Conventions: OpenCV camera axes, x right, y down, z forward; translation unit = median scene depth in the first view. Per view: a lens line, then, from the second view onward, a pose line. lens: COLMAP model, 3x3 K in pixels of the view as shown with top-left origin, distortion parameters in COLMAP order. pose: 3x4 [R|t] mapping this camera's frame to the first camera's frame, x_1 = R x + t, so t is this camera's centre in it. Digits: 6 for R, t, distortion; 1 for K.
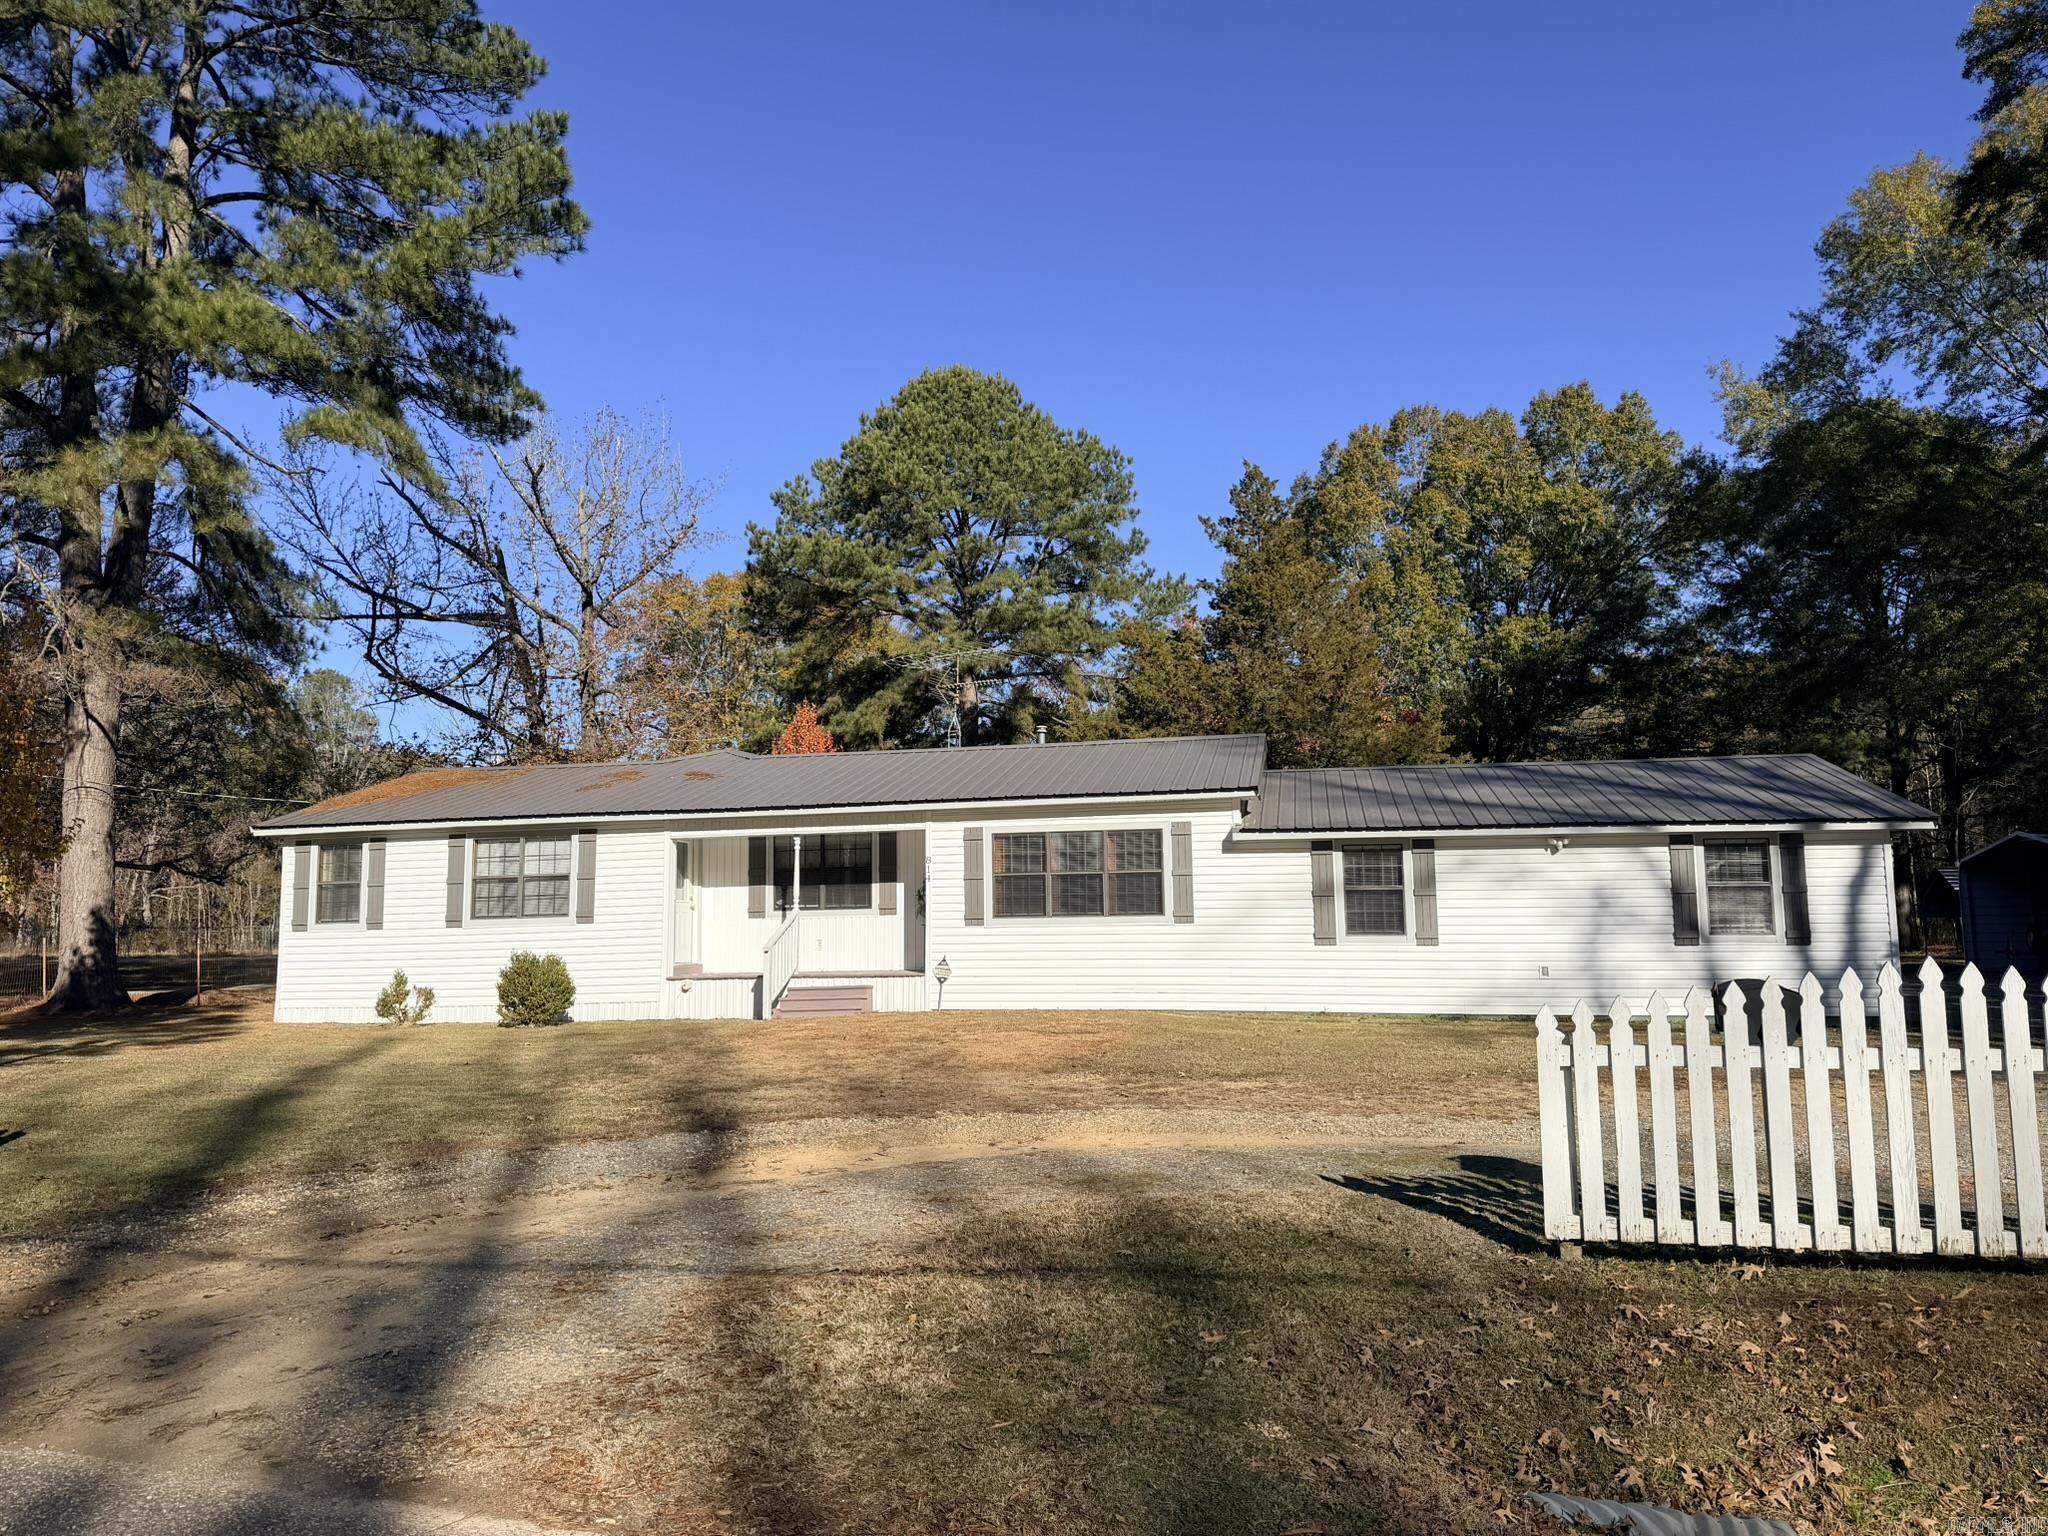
lens RADIAL K [[1456.6, 0, 1034.5], [0, 1456.6, 766.4], [0, 0, 1]] dist [0.006947, -0.000832]
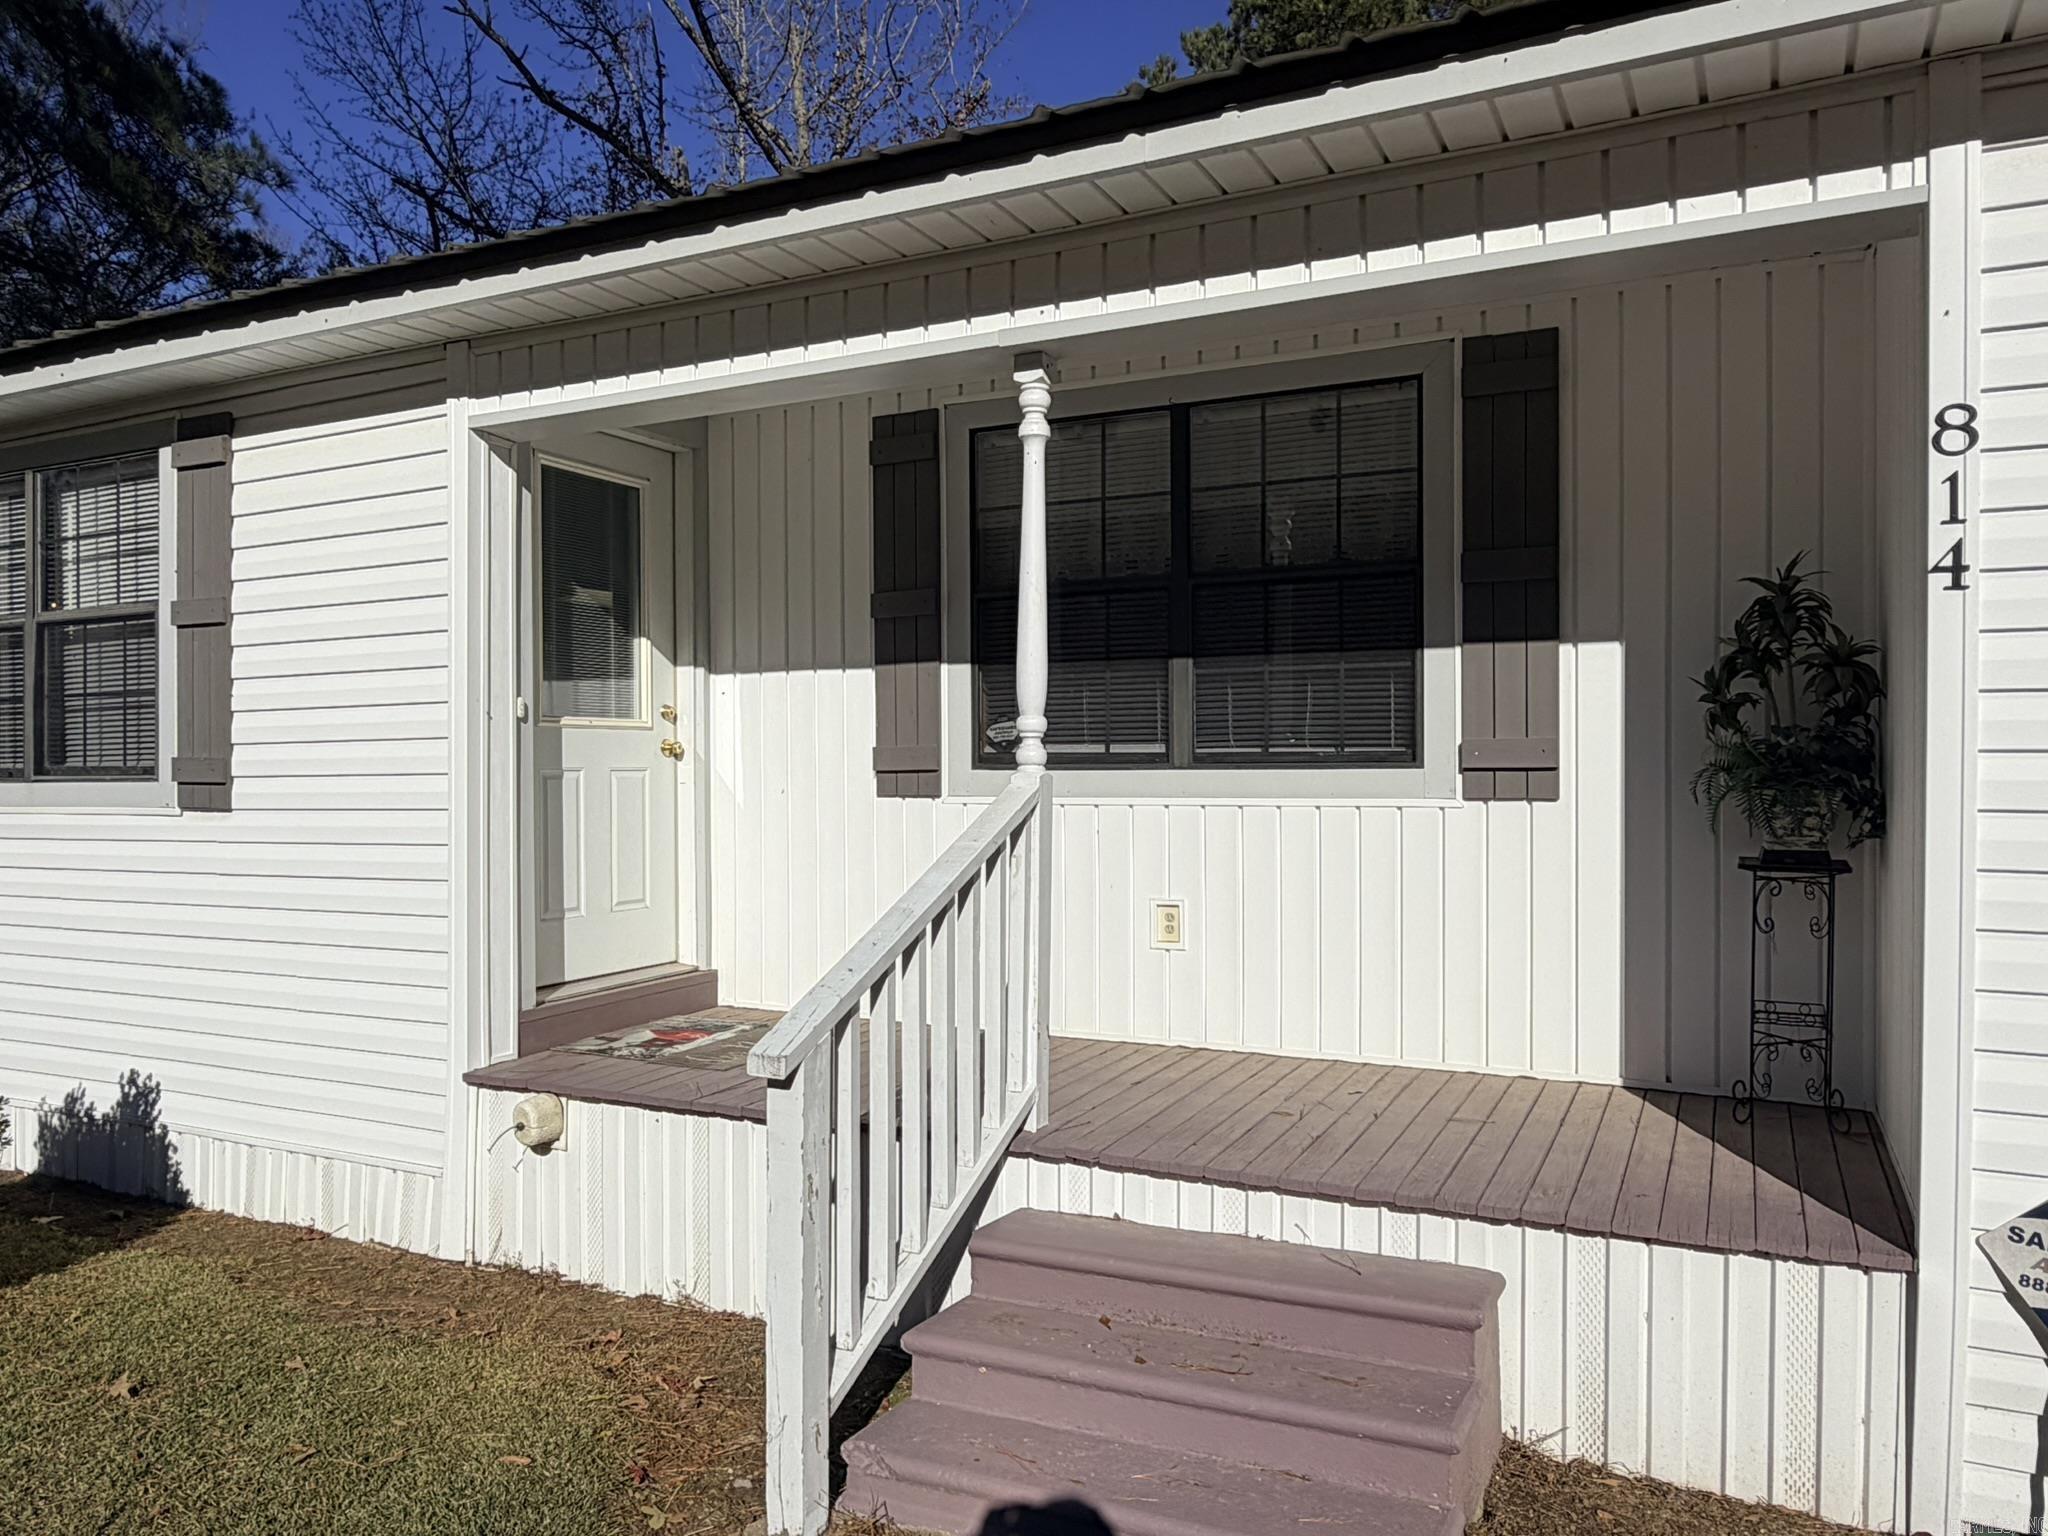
lens RADIAL K [[1456.6, 0, 1028.1], [0, 1456.6, 764.7], [0, 0, 1]] dist [0.006947, -0.000832]
pose [[0.965909, 0.018703, -0.258205, -0.113585], [0.012111, 0.993030, 0.117235, 0.073315], [0.258598, -0.116366, 0.958951, 0.800623]]
